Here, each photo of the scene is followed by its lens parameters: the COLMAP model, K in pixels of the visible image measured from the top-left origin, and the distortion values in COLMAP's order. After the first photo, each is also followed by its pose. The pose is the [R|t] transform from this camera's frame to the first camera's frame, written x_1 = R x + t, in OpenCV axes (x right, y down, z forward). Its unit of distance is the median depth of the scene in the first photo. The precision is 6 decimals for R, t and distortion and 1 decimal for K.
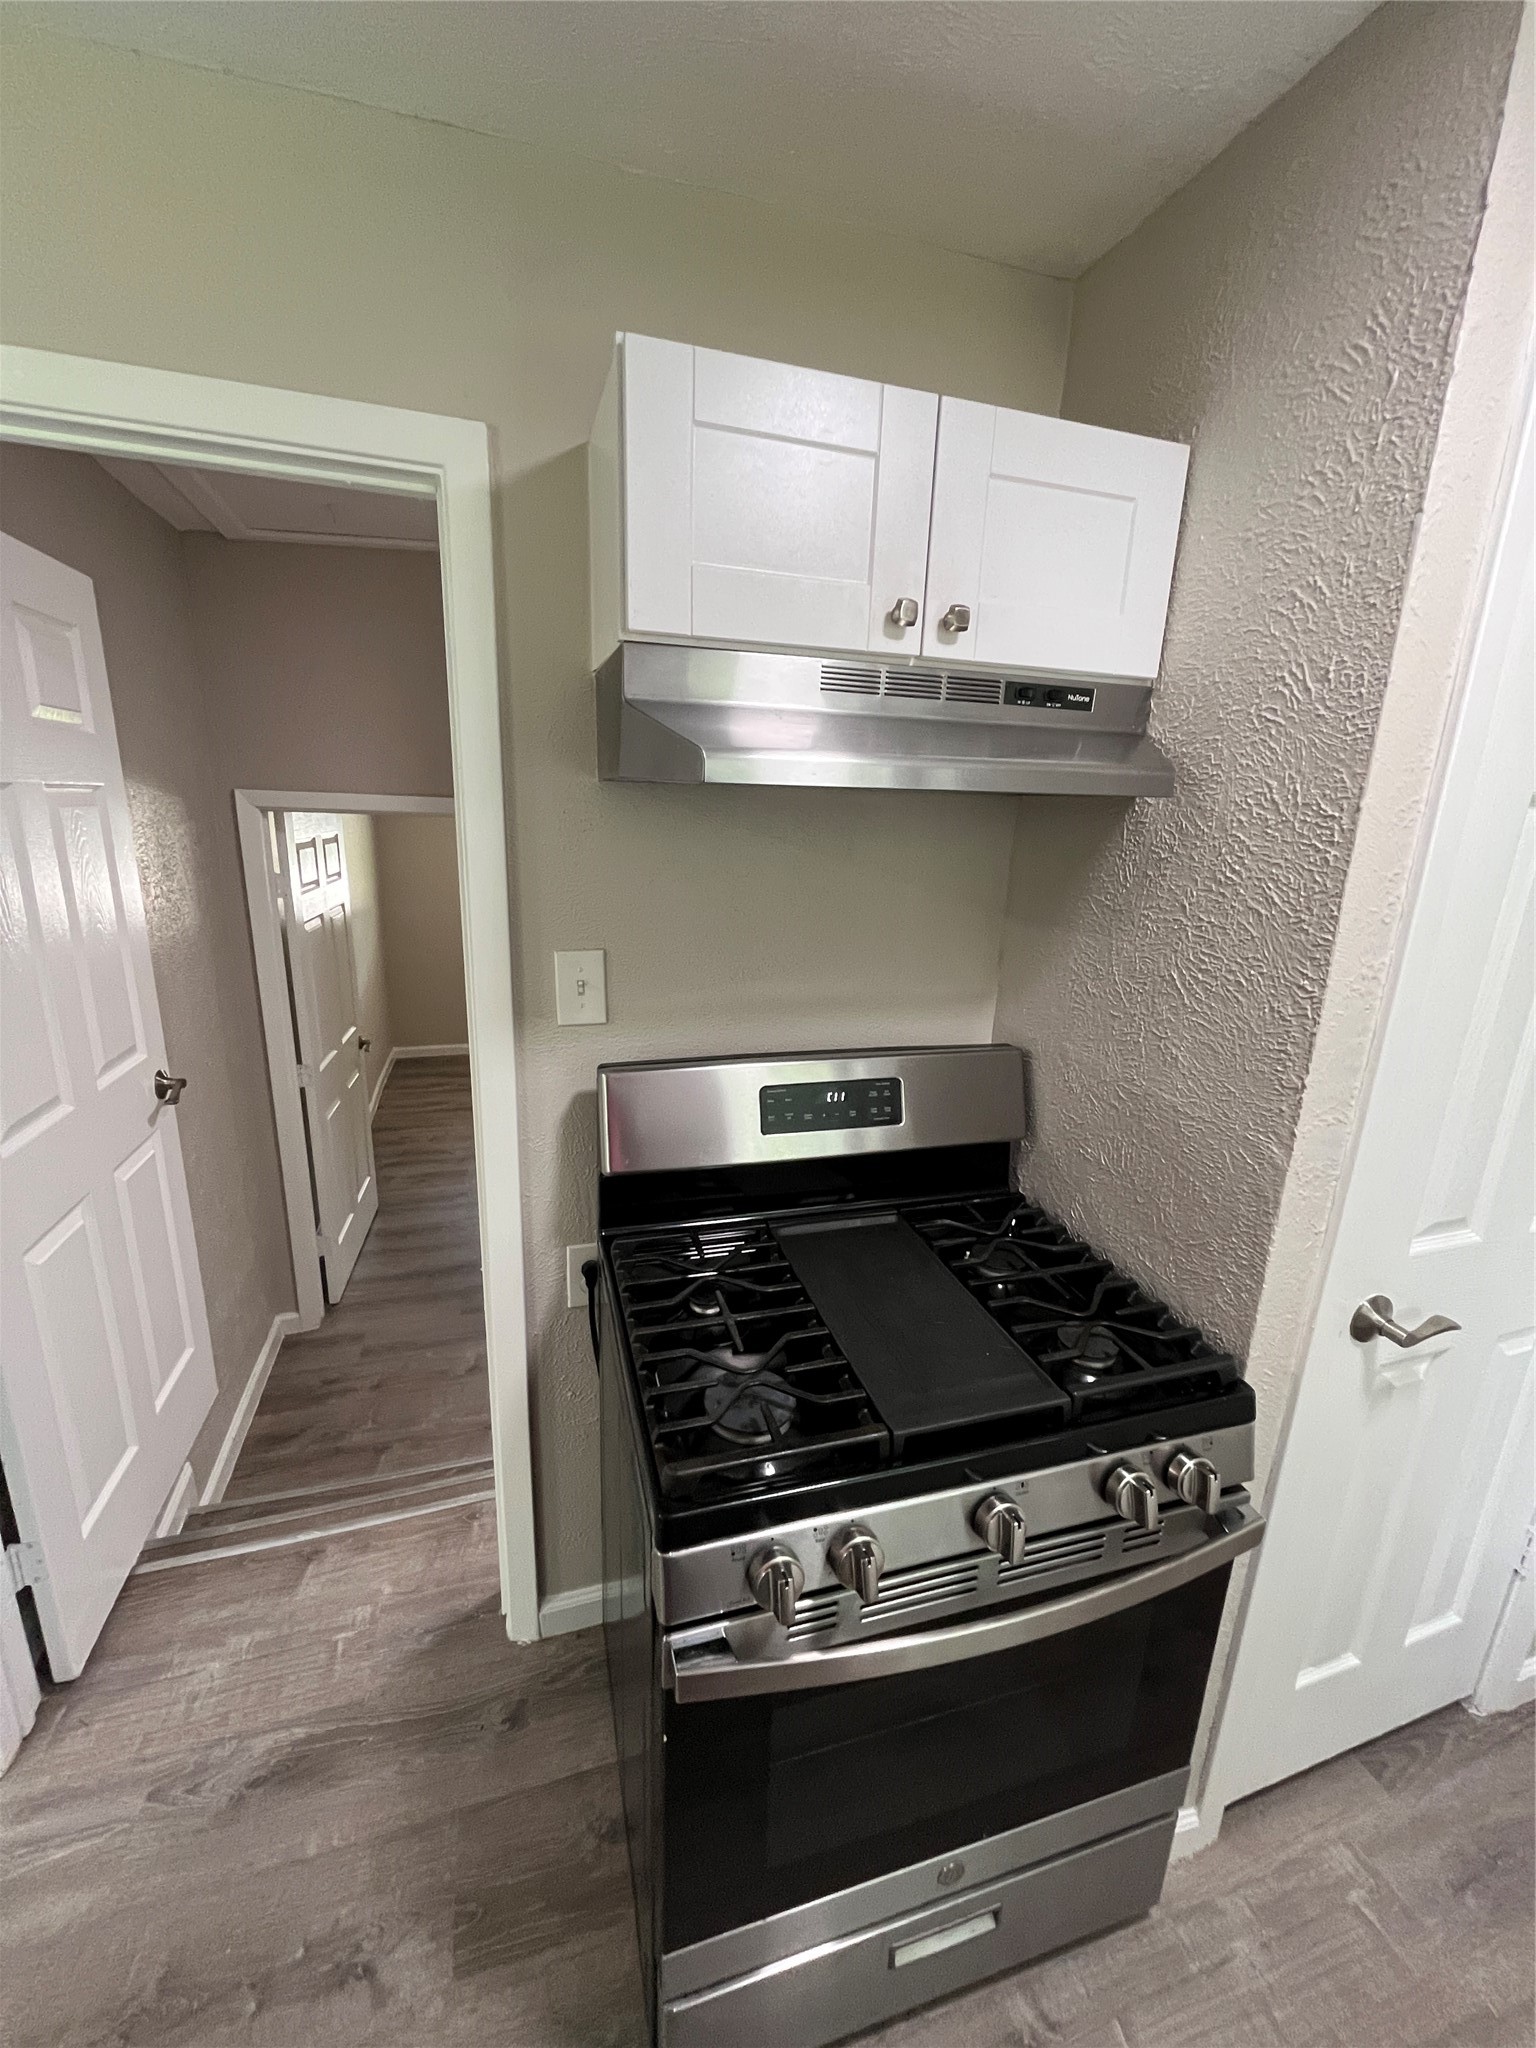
lens RADIAL K [[831.8, 0, 768.0], [0, 831.8, 1024.0], [0, 0, 1]] dist [-0.000976, -0.000527]
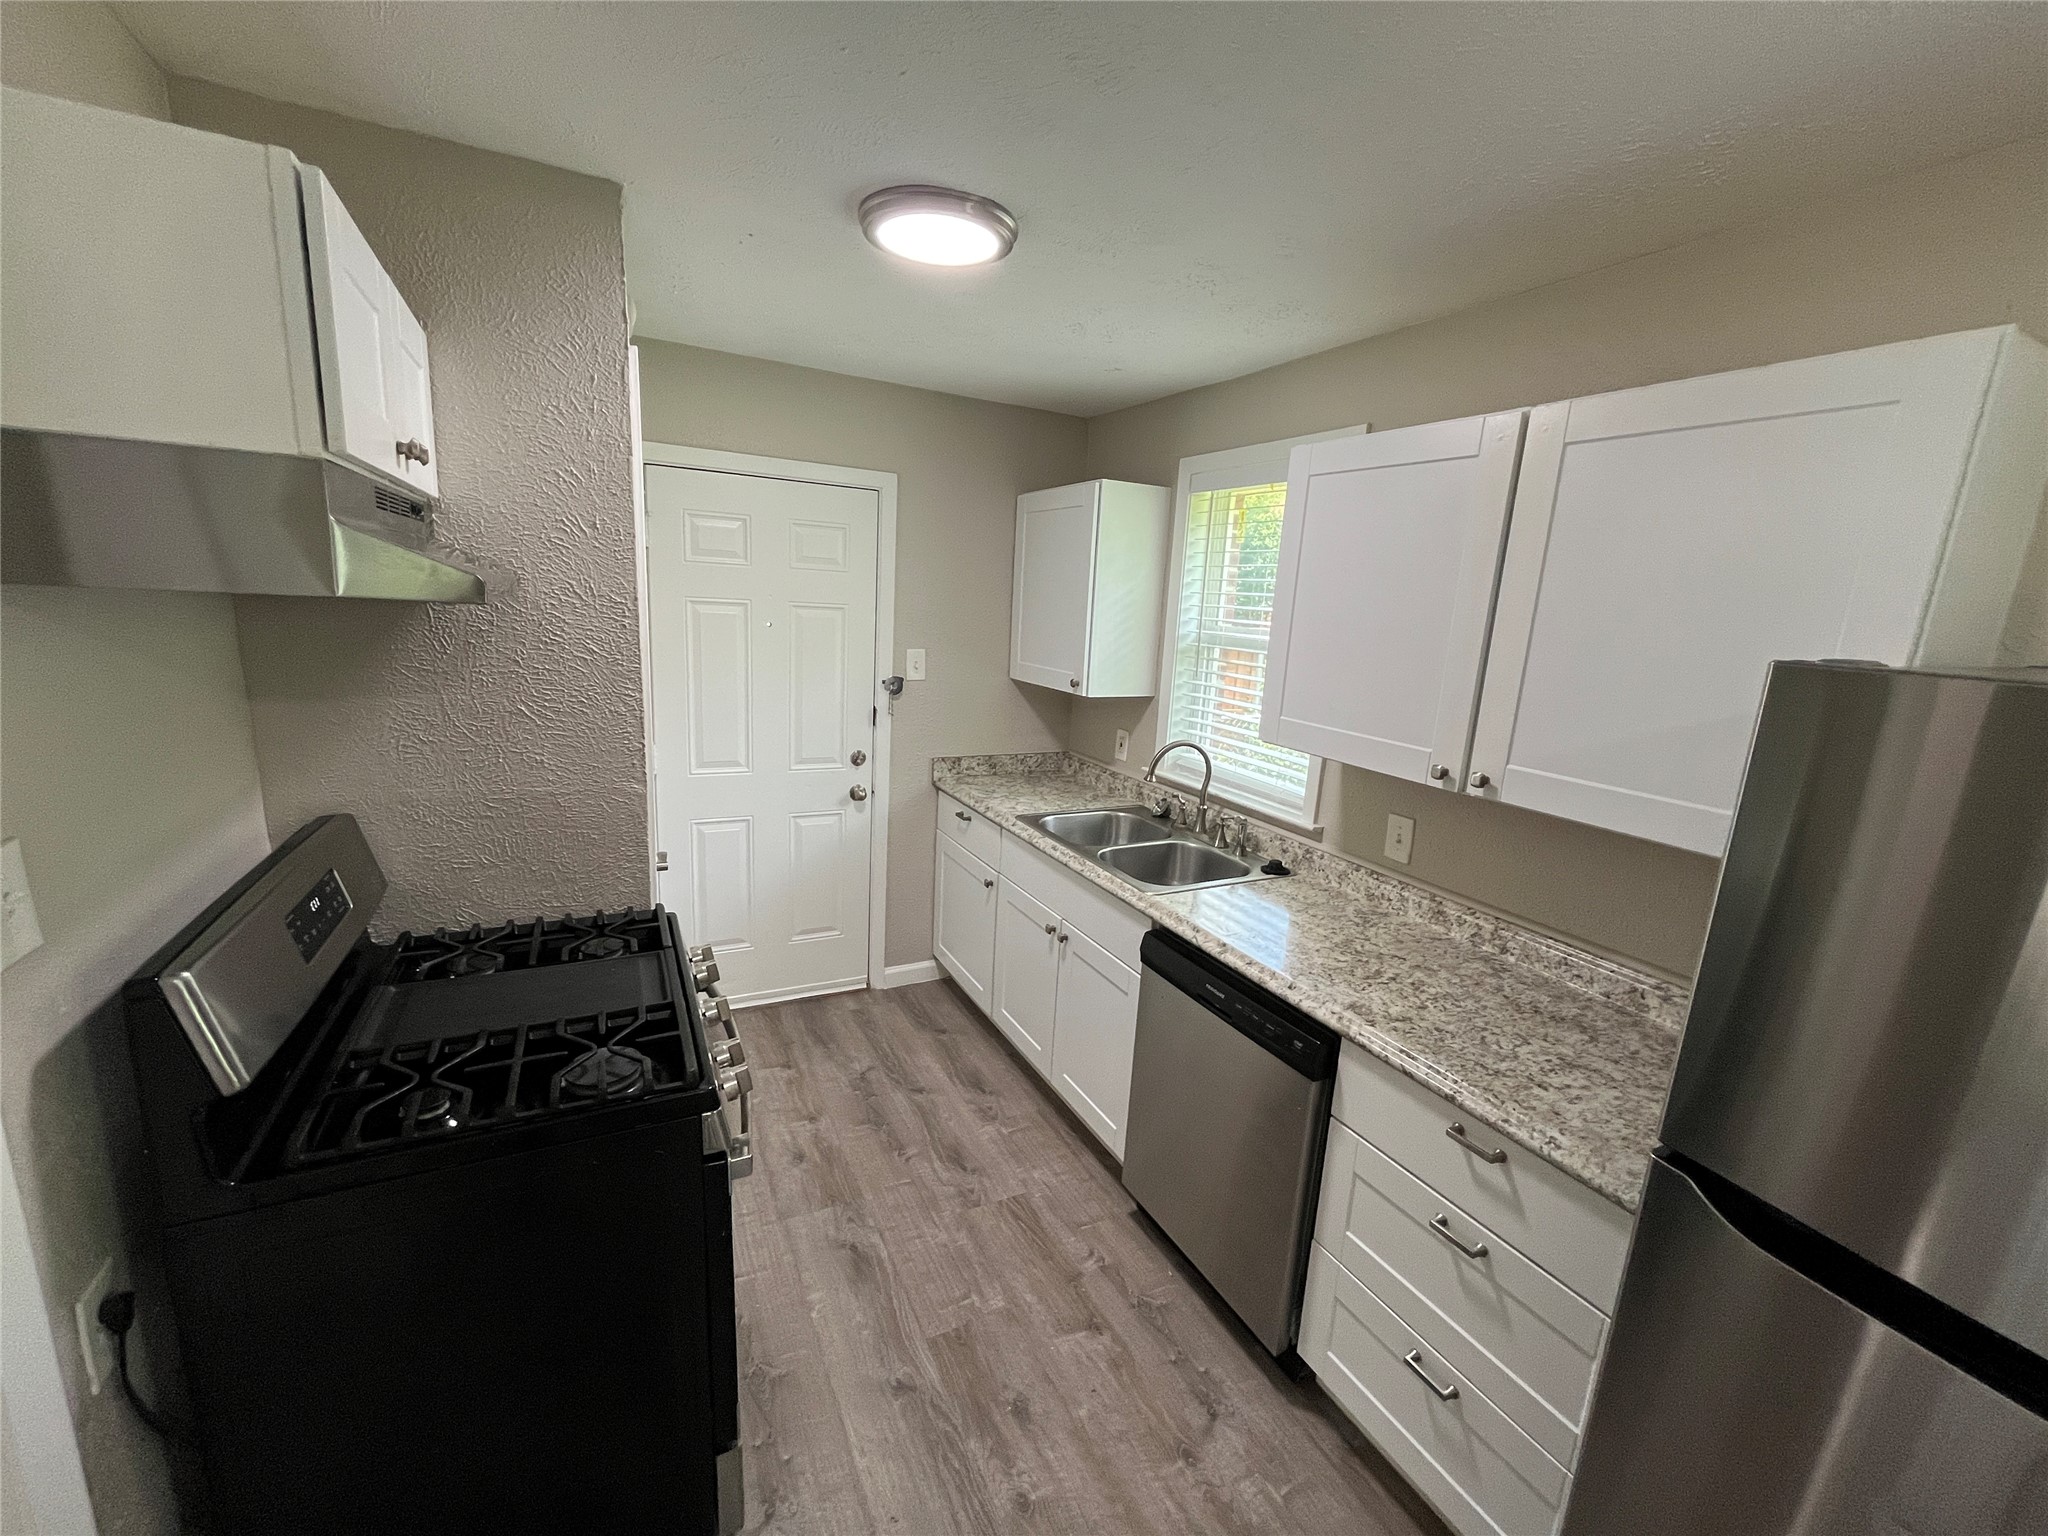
lens RADIAL K [[800.8, 0, 1024.0], [0, 800.8, 768.0], [0, 0, 1]] dist [-0.016636, 0.000040]
pose [[-0.170346, -0.242449, 0.955092, -1.027429], [0.195071, 0.941779, 0.273861, -0.171418], [-0.965883, 0.232962, -0.113133, 0.331508]]
